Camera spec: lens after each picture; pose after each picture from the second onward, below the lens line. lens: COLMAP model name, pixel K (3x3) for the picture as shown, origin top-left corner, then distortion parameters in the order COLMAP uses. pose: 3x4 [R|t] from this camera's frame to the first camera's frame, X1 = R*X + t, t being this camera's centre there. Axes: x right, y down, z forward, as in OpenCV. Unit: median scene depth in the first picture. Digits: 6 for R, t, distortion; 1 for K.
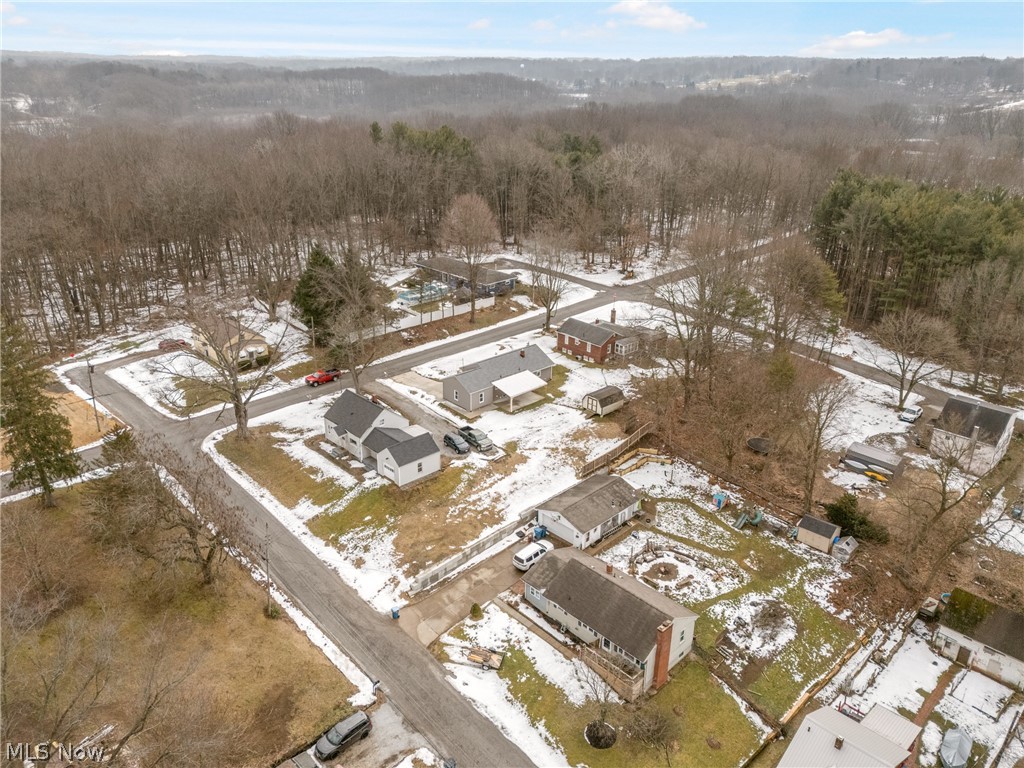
lens RADIAL K [[761.9, 0, 508.5], [0, 761.9, 381.1], [0, 0, 1]] dist [0.057675, -0.050804]
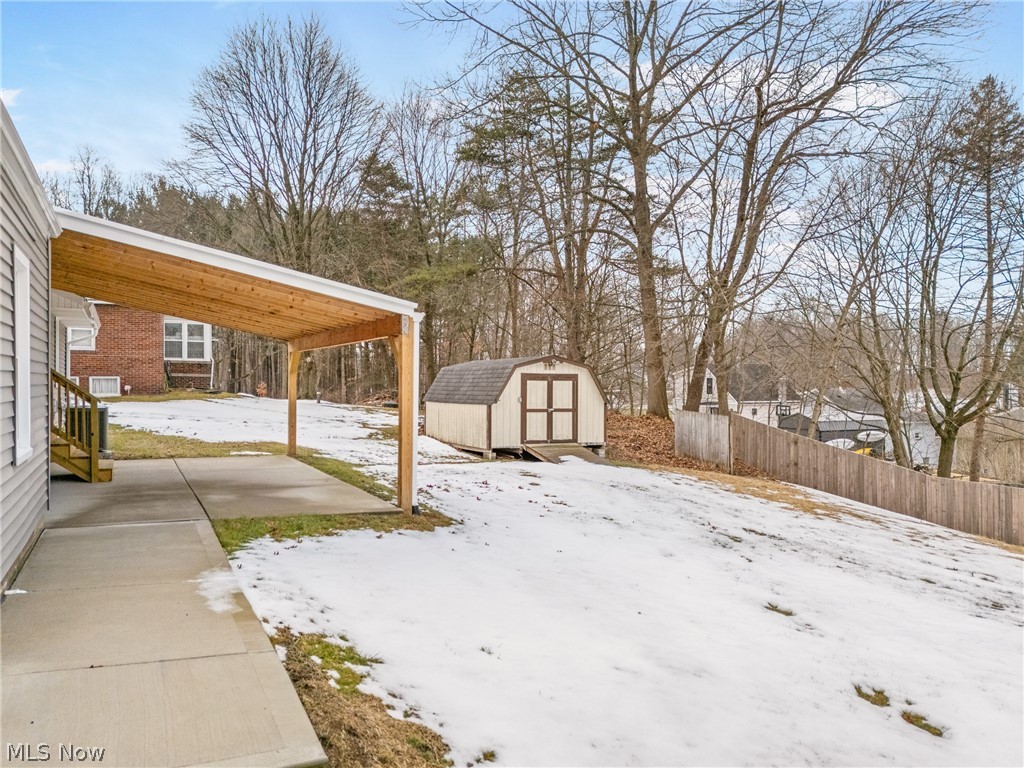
lens RADIAL K [[761.9, 0, 513.8], [0, 761.9, 377.2], [0, 0, 1]] dist [0.057675, -0.050804]
pose [[0.279427, -0.003211, 0.960162, -0.078628], [0.373392, 0.921646, -0.105582, 0.041673], [-0.884590, 0.388019, 0.258732, 0.990749]]
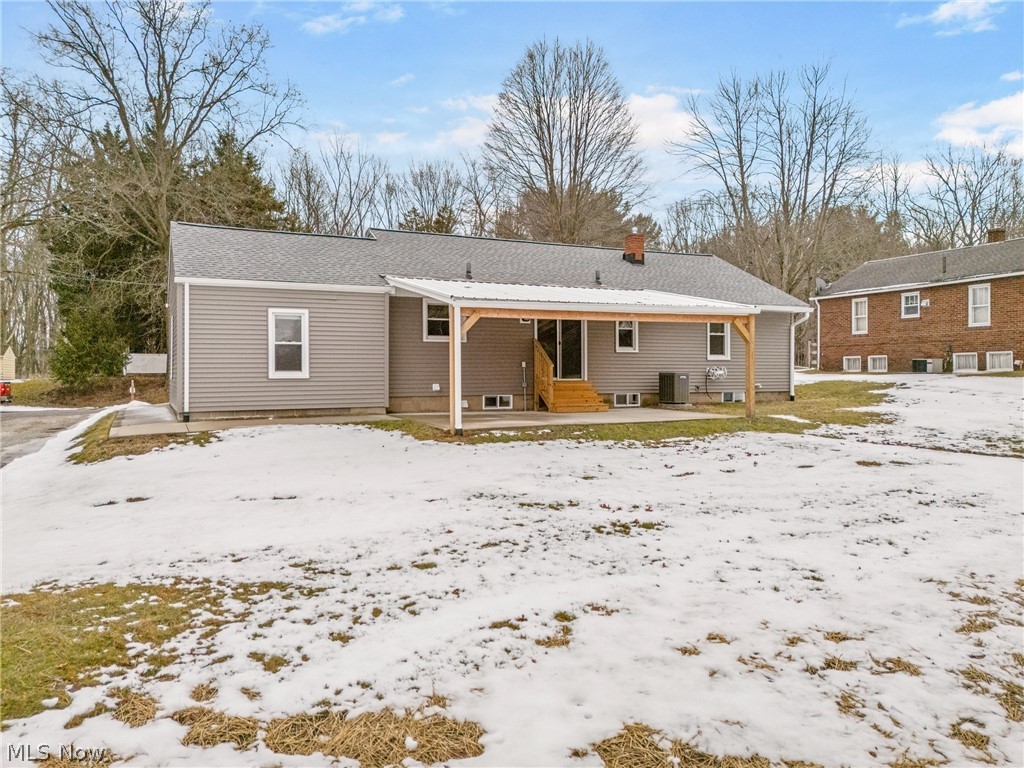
lens RADIAL K [[761.9, 0, 510.0], [0, 761.9, 378.3], [0, 0, 1]] dist [0.057675, -0.050804]
pose [[0.951917, -0.018615, -0.305791, 0.053266], [-0.101031, 0.923237, -0.370711, 0.081739], [0.289218, 0.383780, 0.876964, 0.912421]]
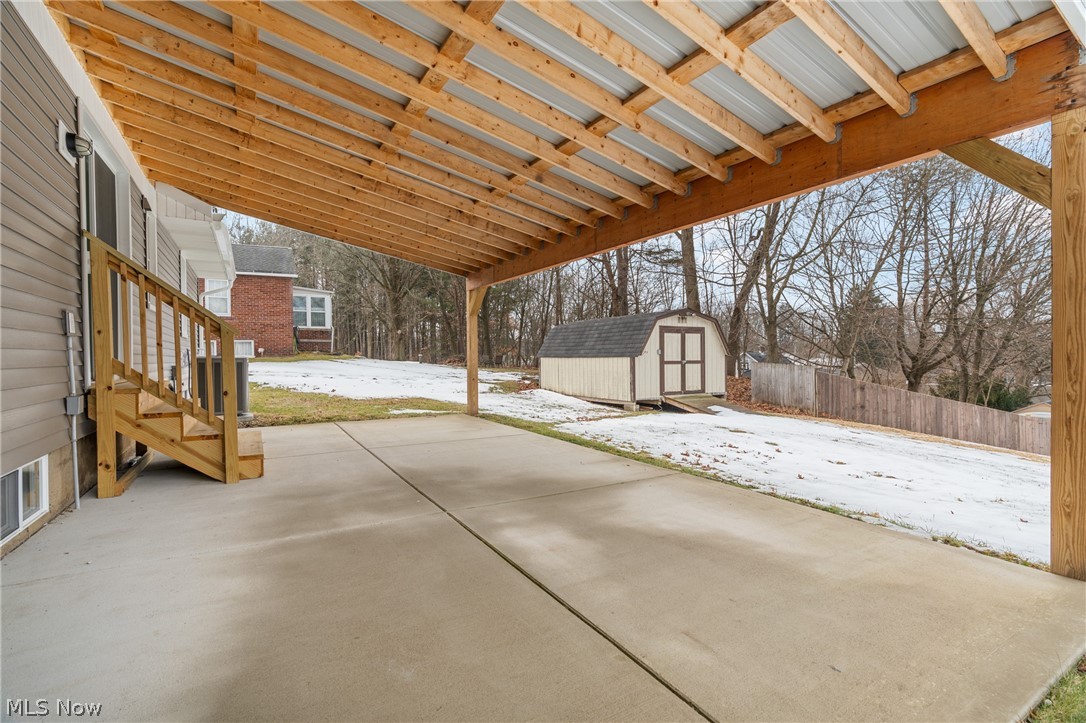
lens RADIAL K [[490.5, 0, 541.9], [0, 490.5, 357.1], [0, 0, 1]] dist [-0.023113, 0.000208]
pose [[0.211656, -0.018606, 0.977167, -0.022346], [0.391532, 0.917697, -0.067333, 0.024971], [-0.895491, 0.396844, 0.201521, 1.043919]]
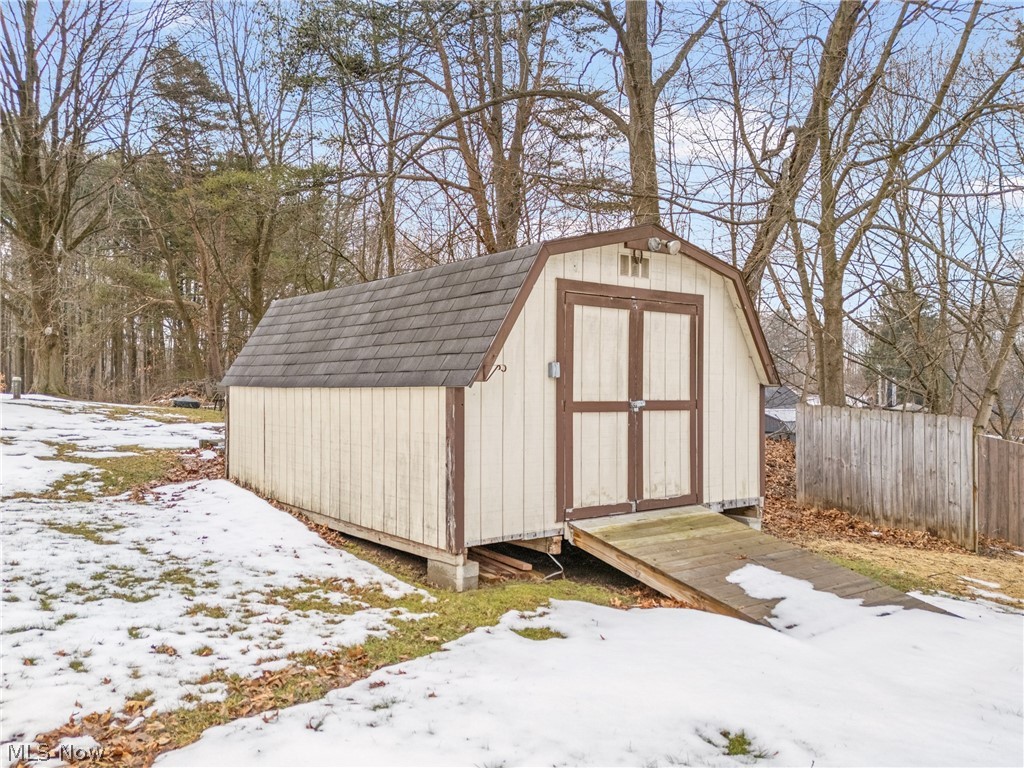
lens RADIAL K [[761.9, 0, 509.2], [0, 761.9, 387.1], [0, 0, 1]] dist [0.057675, -0.050804]
pose [[0.083900, -0.014956, 0.996362, 0.051699], [0.386900, 0.921931, -0.018741, 0.028030], [-0.918297, 0.387065, 0.083136, 1.040645]]
